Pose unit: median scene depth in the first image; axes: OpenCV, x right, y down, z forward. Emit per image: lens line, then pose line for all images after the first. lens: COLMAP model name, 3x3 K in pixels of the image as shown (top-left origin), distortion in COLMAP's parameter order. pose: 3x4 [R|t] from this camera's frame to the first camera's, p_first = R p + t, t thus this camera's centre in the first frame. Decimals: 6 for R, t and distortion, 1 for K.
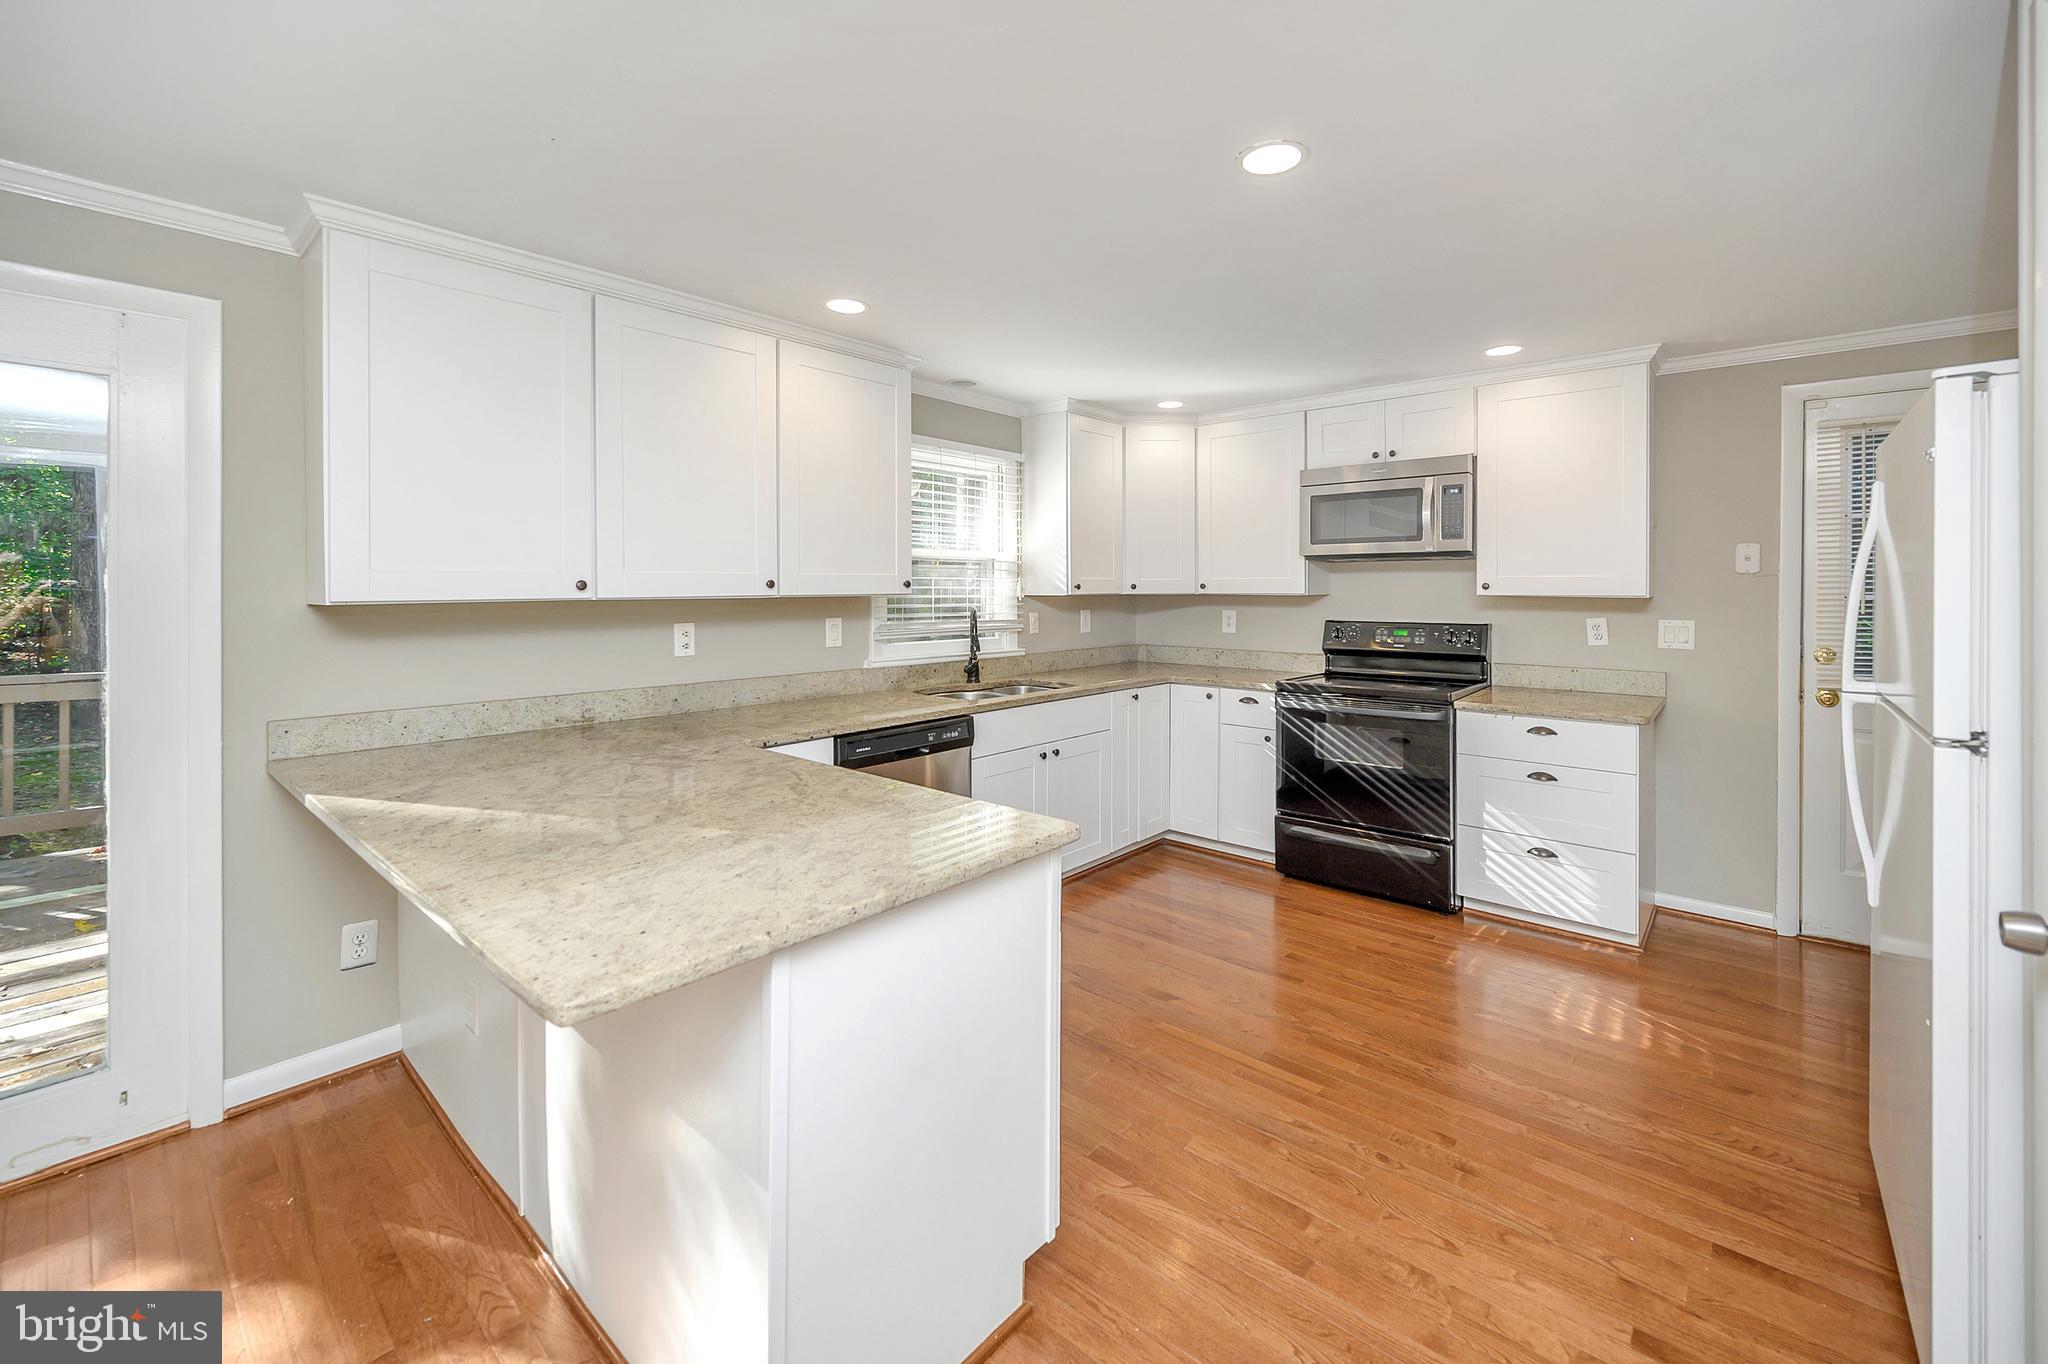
lens RADIAL K [[846.2, 0, 1024.9], [0, 846.2, 588.8], [0, 0, 1]] dist [-0.000426, -0.000073]
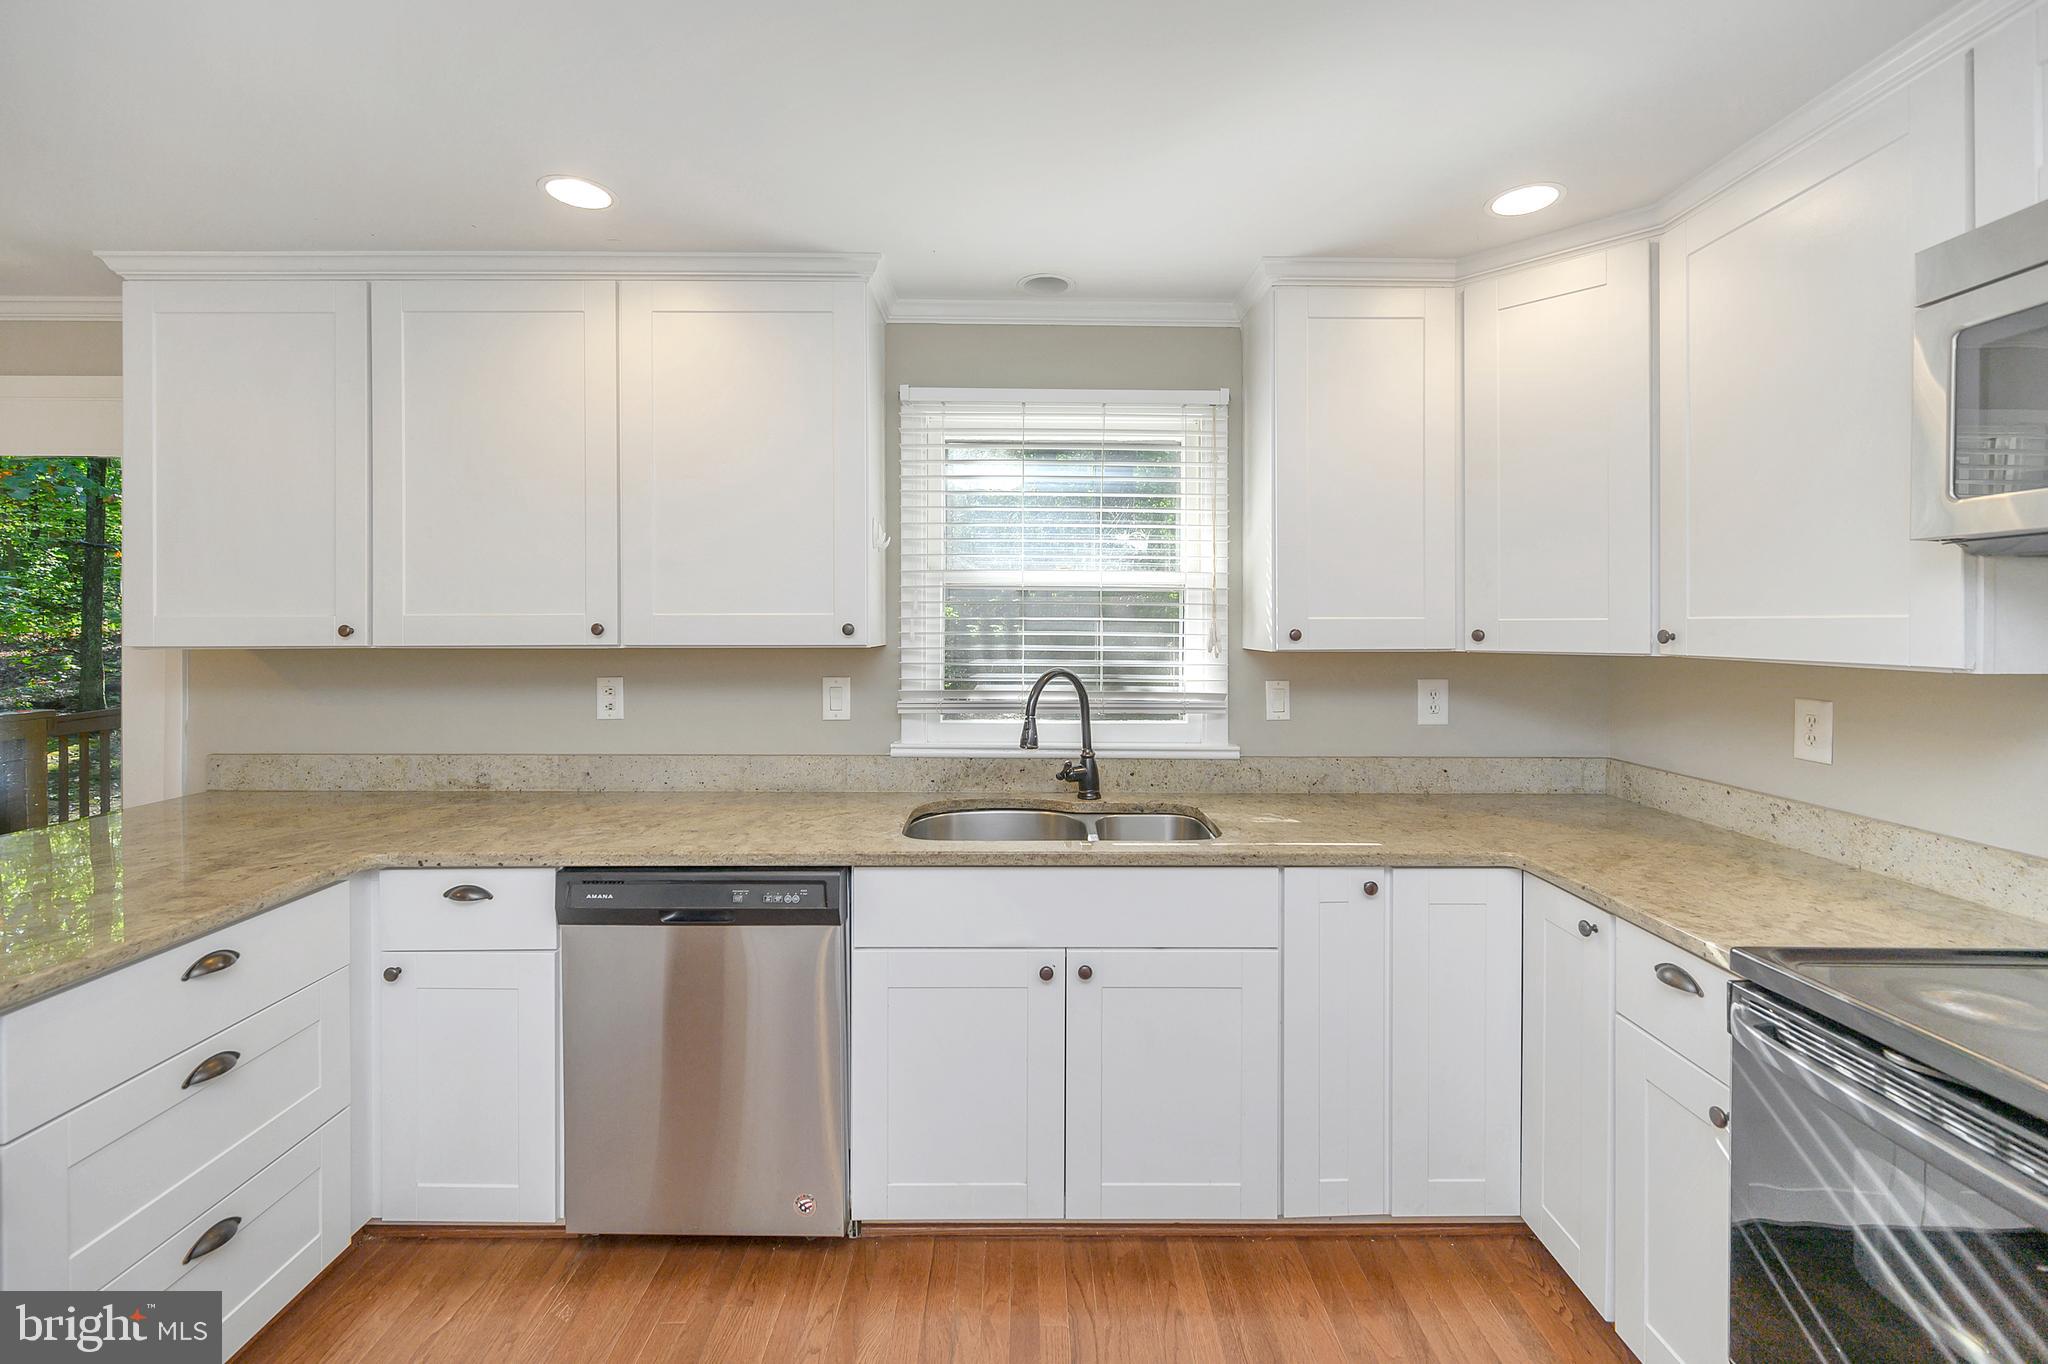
lens RADIAL K [[850.7, 0, 1023.3], [0, 850.7, 624.9], [0, 0, 1]] dist [-0.000201, 0.000079]
pose [[0.670912, 0.004258, -0.741525, 0.387388], [-0.005023, 0.999987, 0.001198, -0.009858], [0.741520, 0.002921, 0.670925, 0.654215]]
